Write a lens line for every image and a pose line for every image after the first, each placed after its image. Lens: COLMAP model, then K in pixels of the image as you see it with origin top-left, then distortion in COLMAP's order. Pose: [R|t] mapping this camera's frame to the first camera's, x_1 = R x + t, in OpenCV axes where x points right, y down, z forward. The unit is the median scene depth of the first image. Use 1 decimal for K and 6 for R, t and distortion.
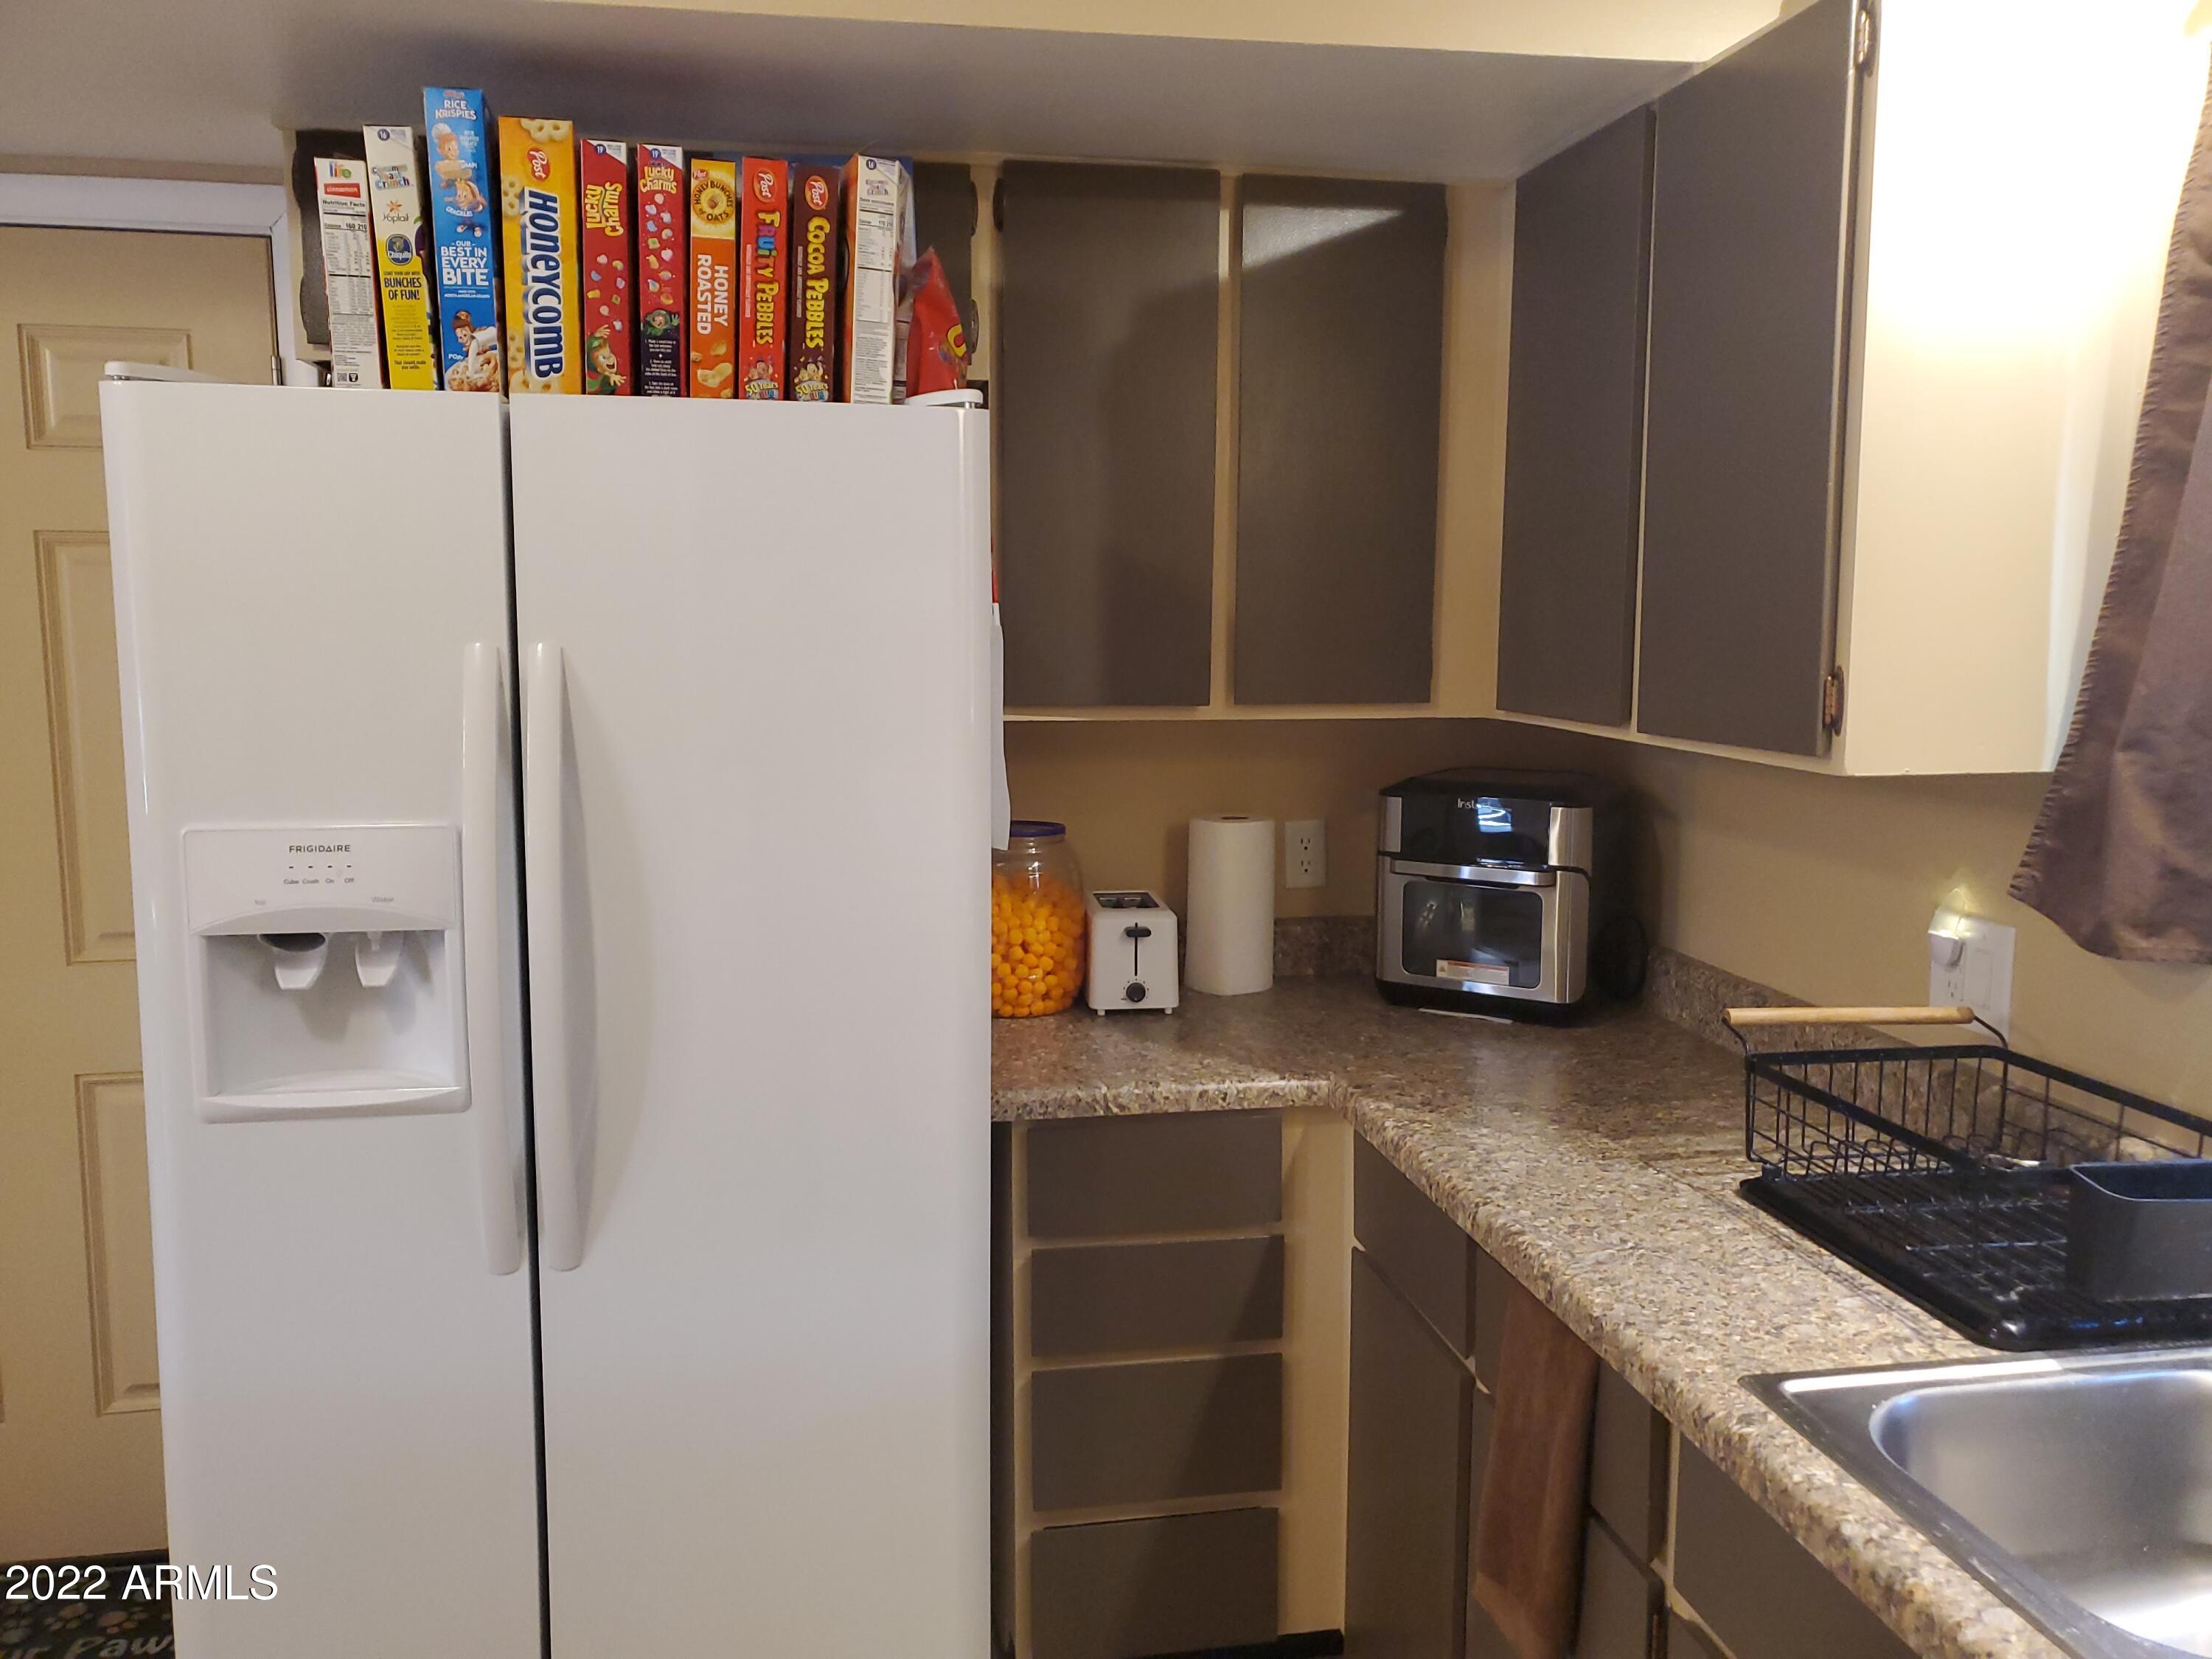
lens RADIAL K [[1719.5, 0, 1102.8], [0, 1719.5, 821.4], [0, 0, 1]] dist [0.010130, -0.009171]
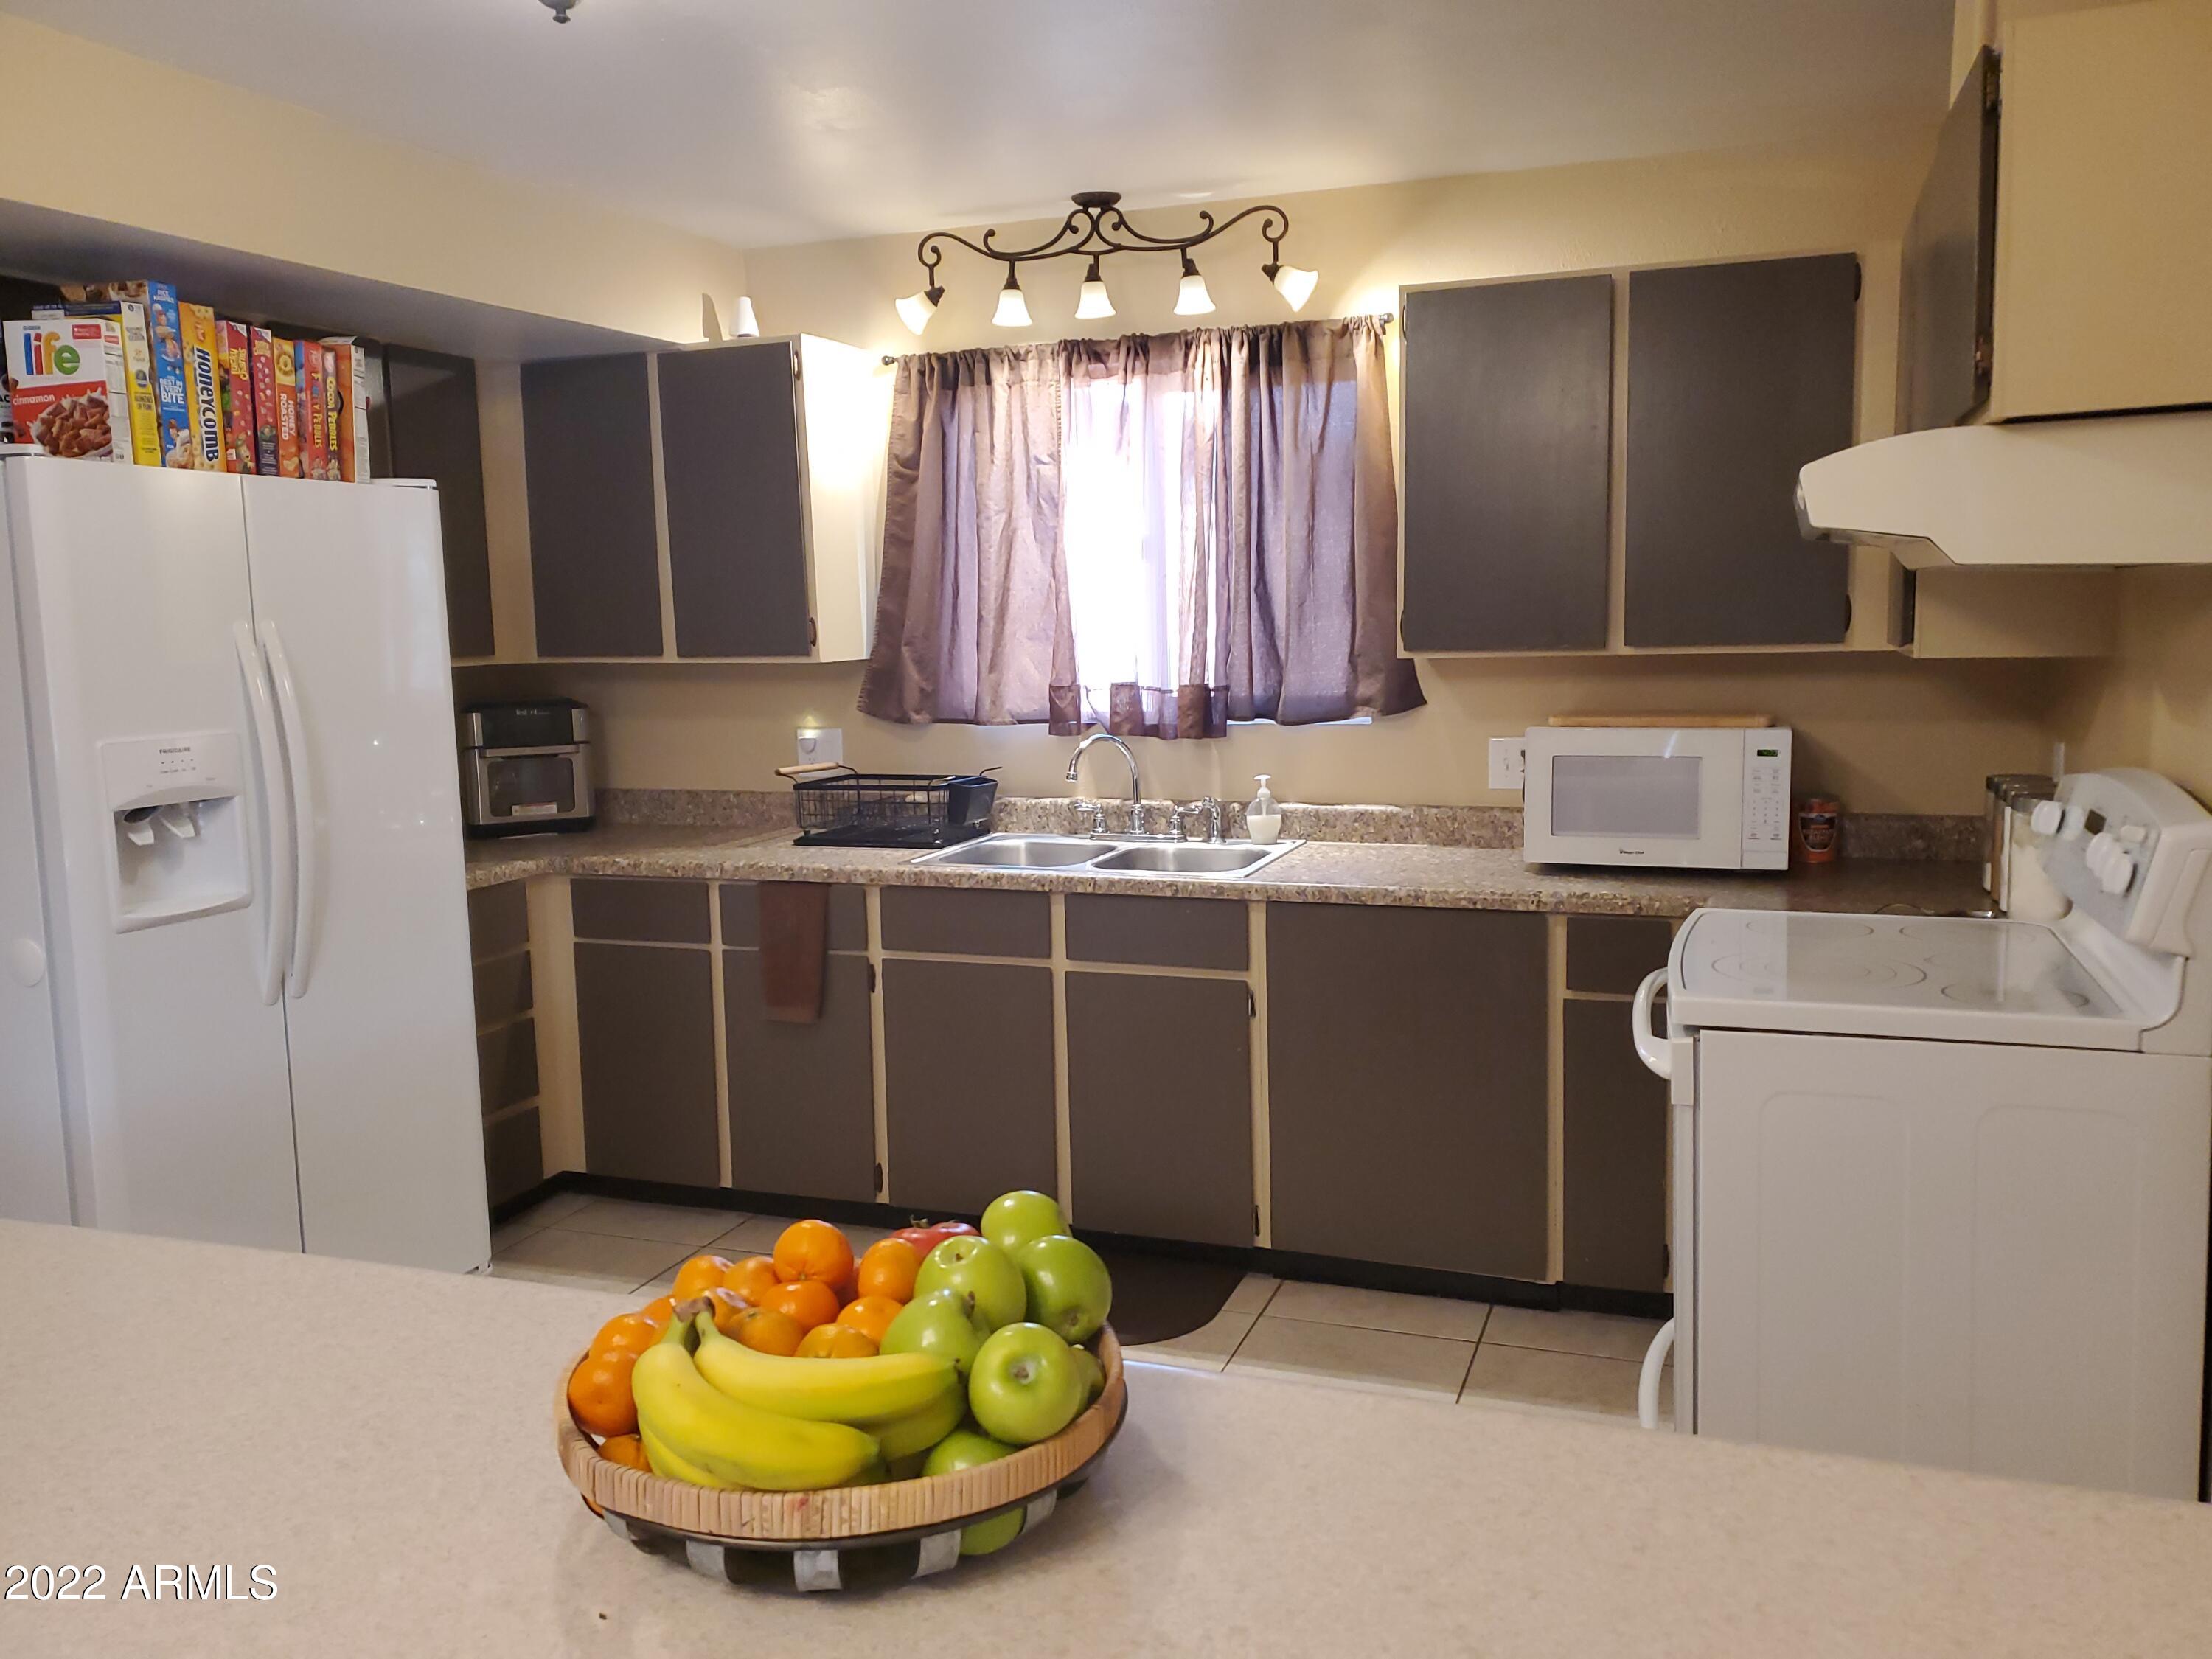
lens RADIAL K [[1719.5, 0, 1108.1], [0, 1719.5, 828.6], [0, 0, 1]] dist [0.010130, -0.009171]
pose [[0.515538, -0.122907, 0.848006, -1.324763], [0.124772, 0.989879, 0.067615, 0.084310], [-0.847734, 0.070949, 0.525655, -0.563435]]
